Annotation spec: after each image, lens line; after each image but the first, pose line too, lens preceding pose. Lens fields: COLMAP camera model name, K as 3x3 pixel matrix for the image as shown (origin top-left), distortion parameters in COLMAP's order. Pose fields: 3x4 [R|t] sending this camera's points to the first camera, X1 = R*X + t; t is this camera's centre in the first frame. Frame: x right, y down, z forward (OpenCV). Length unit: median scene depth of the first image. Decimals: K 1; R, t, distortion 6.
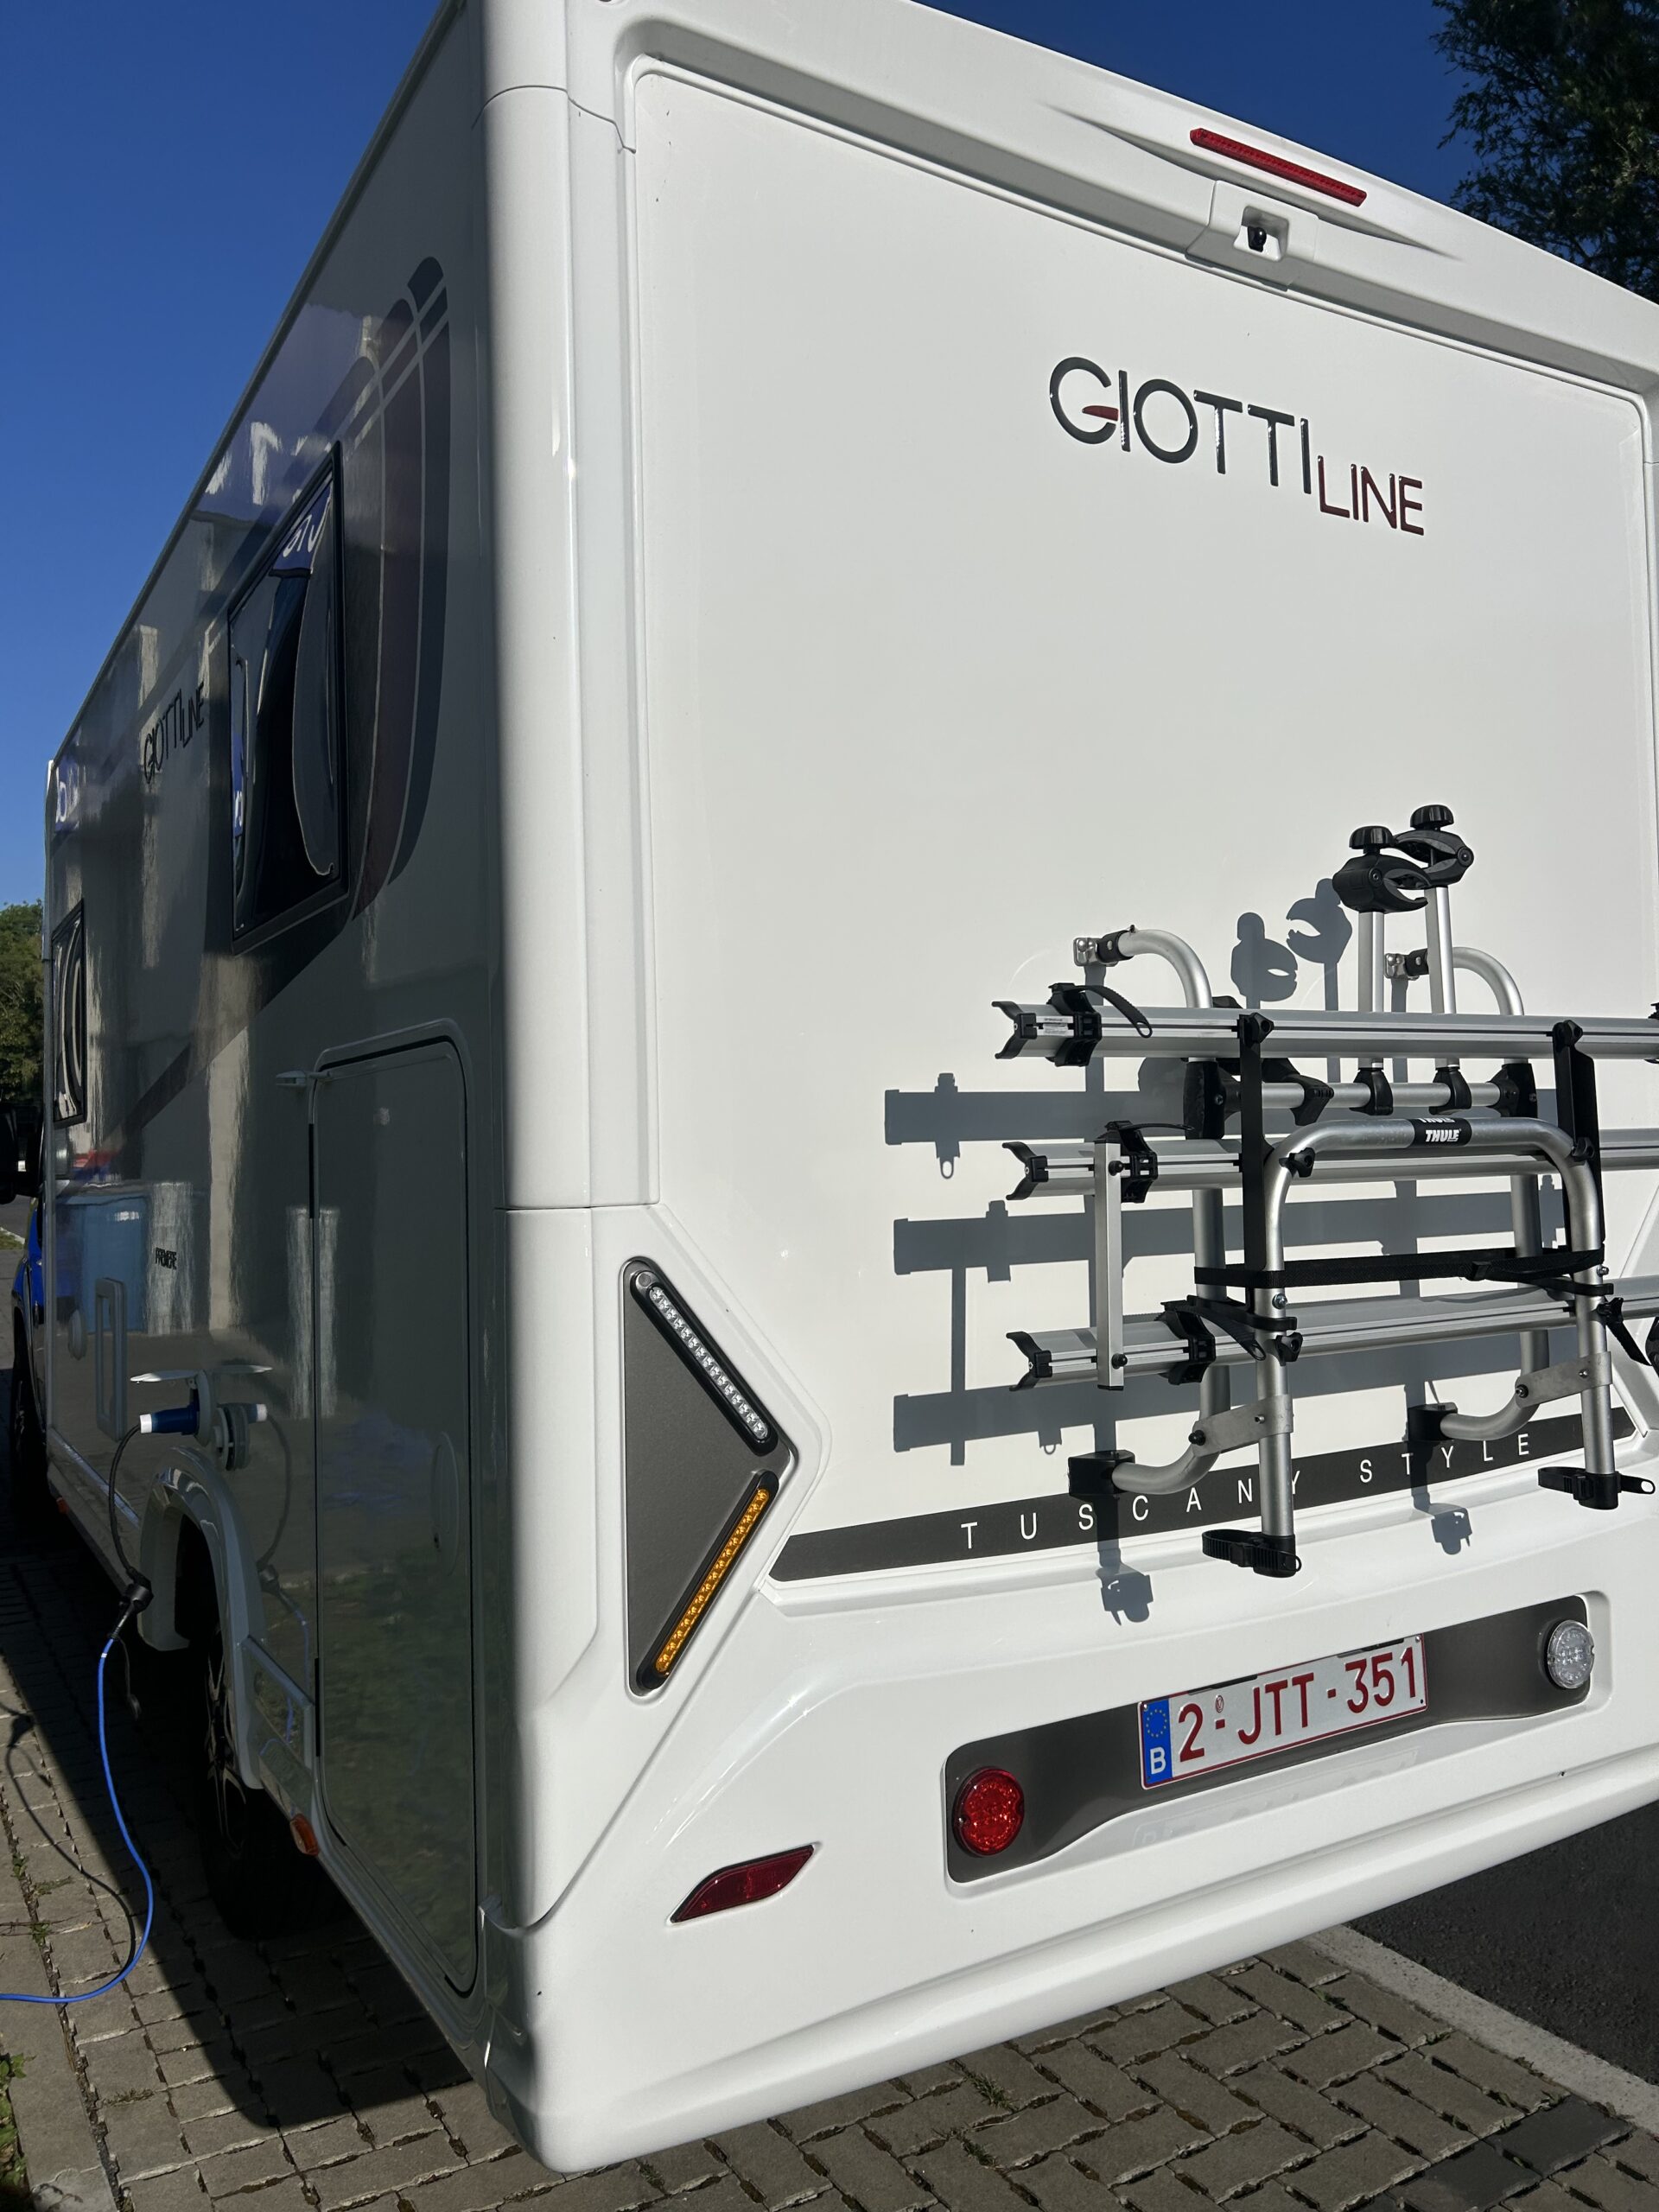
lens RADIAL K [[1698.6, 0, 836.7], [0, 1698.6, 1080.0], [0, 0, 1]] dist [0.001812, -0.002982]
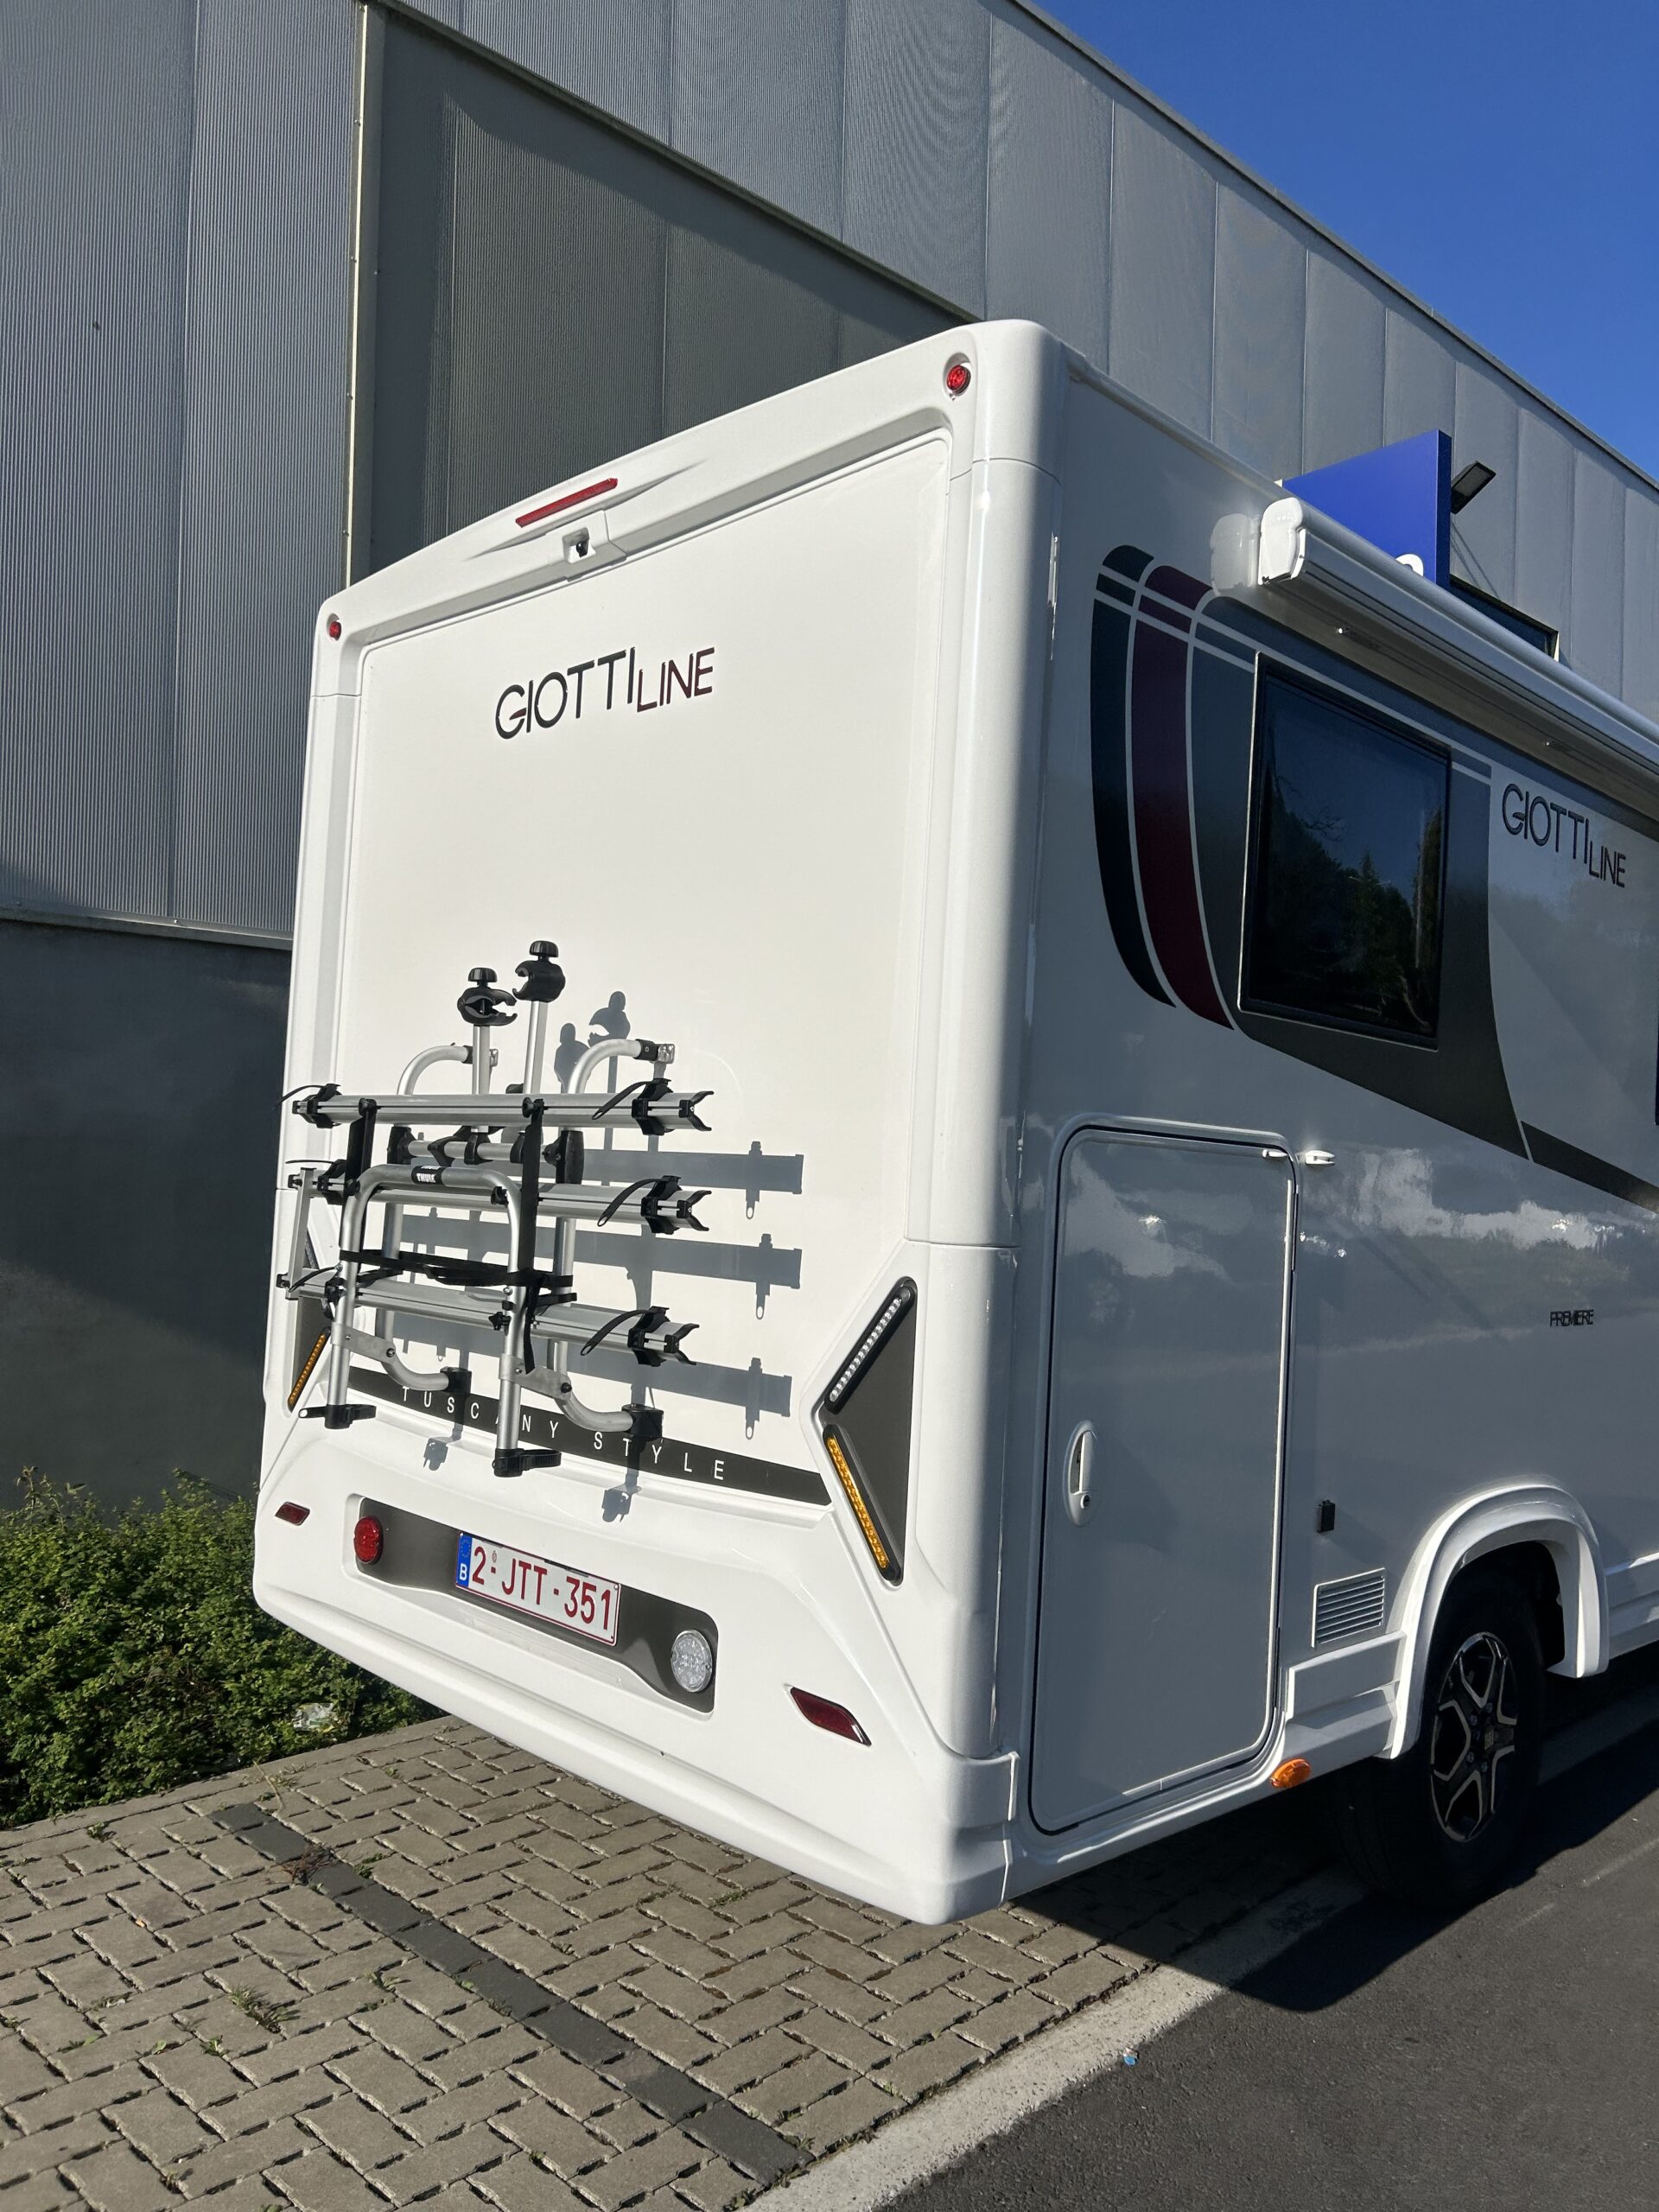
lens RADIAL K [[1697.2, 0, 829.5], [0, 1697.2, 1106.0], [0, 0, 1]] dist [-0.007938, -0.009447]
pose [[0.228694, -0.010836, -0.973438, 1.670128], [-0.023757, 0.999578, -0.016708, -0.011162], [0.973208, 0.026947, 0.228340, 0.891839]]
